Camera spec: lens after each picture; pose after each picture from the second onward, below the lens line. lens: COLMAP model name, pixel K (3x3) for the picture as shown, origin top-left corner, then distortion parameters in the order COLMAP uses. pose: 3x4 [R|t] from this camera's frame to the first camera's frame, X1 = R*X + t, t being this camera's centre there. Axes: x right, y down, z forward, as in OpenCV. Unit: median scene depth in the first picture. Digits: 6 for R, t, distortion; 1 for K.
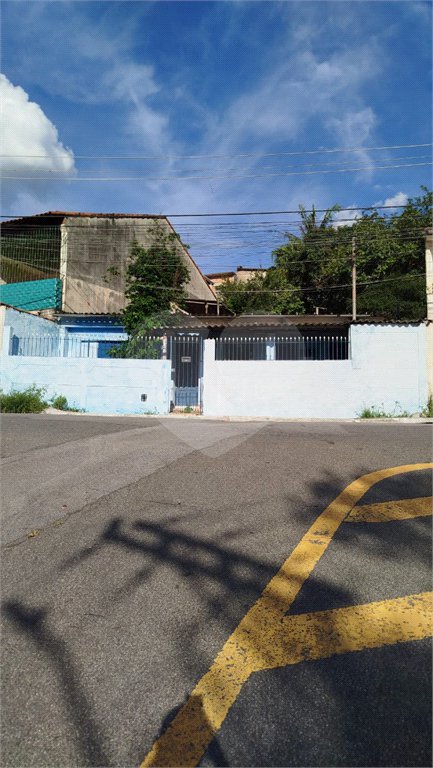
lens RADIAL K [[529.0, 0, 214.3], [0, 529.0, 388.2], [0, 0, 1]] dist [0.060863, -0.073162]
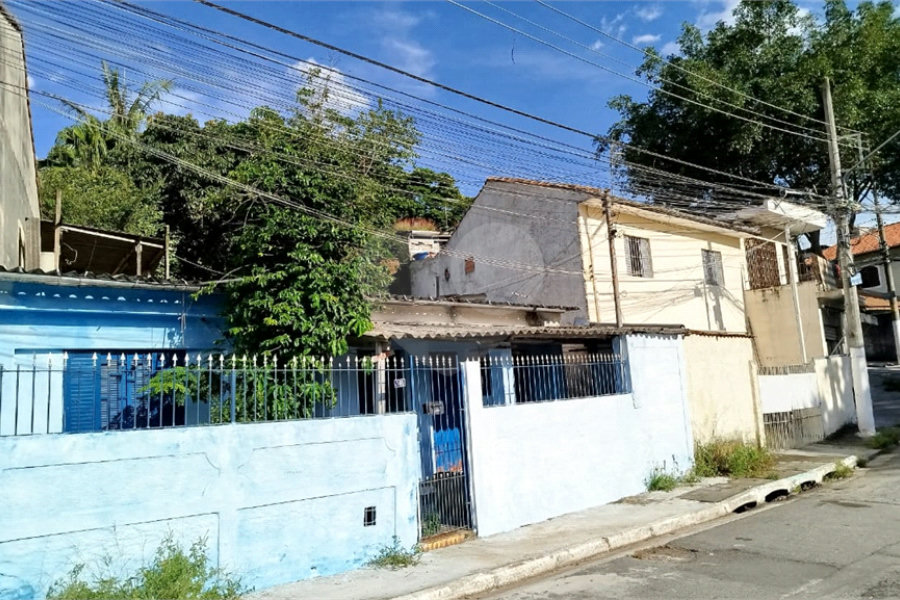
lens RADIAL K [[745.3, 0, 450.5], [0, 745.3, 295.9], [0, 0, 1]] dist [0.056332, -0.069445]
pose [[0.652958, 0.044285, 0.756099, -0.487226], [0.007984, 0.997831, -0.065338, -0.101078], [-0.757352, 0.048700, 0.651188, 0.546269]]
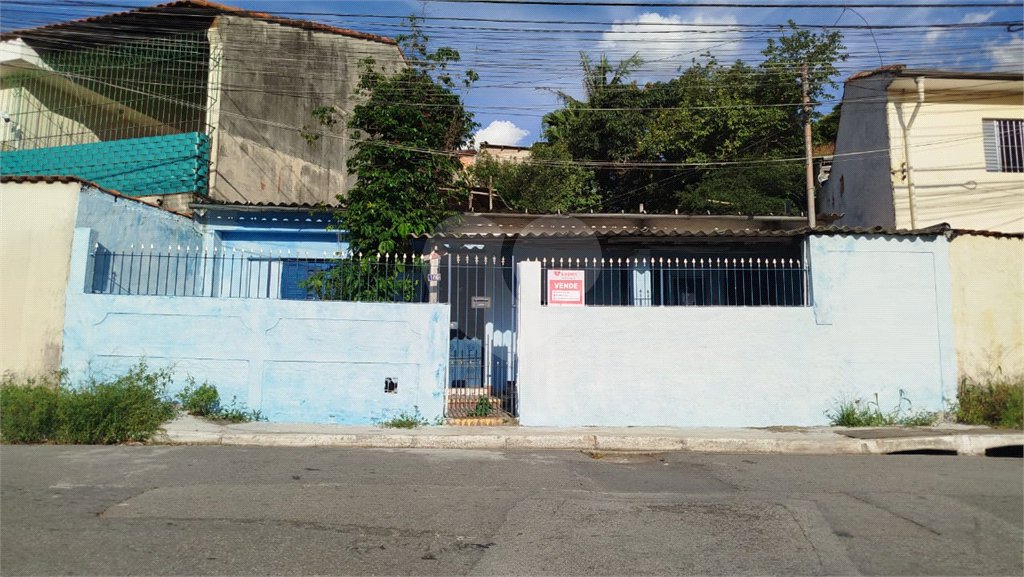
lens RADIAL K [[705.3, 0, 514.5], [0, 705.3, 287.7], [0, 0, 1]] dist [0.060863, -0.073162]
pose [[0.991155, 0.005016, 0.132616, -0.101650], [-0.000919, 0.999521, -0.030940, -0.045540], [-0.132707, 0.030544, 0.990685, 0.341342]]
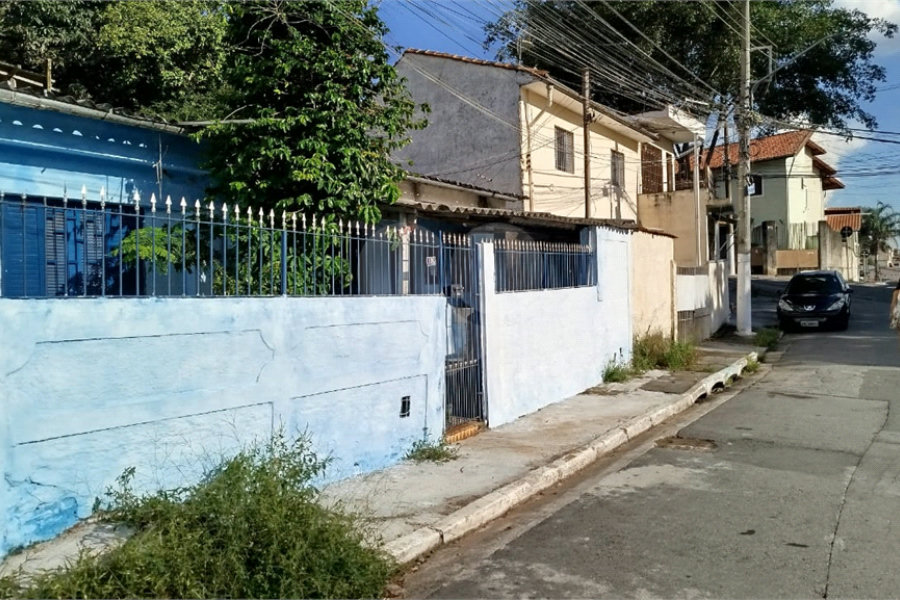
lens RADIAL K [[738.1, 0, 450.0], [0, 738.1, 300.0], [0, 0, 1]] dist [0.078619, -0.114215]
pose [[0.452922, -0.044269, 0.890450, -0.513434], [-0.045988, 0.996277, 0.072921, -0.082908], [-0.890363, -0.073977, 0.449200, 0.710098]]
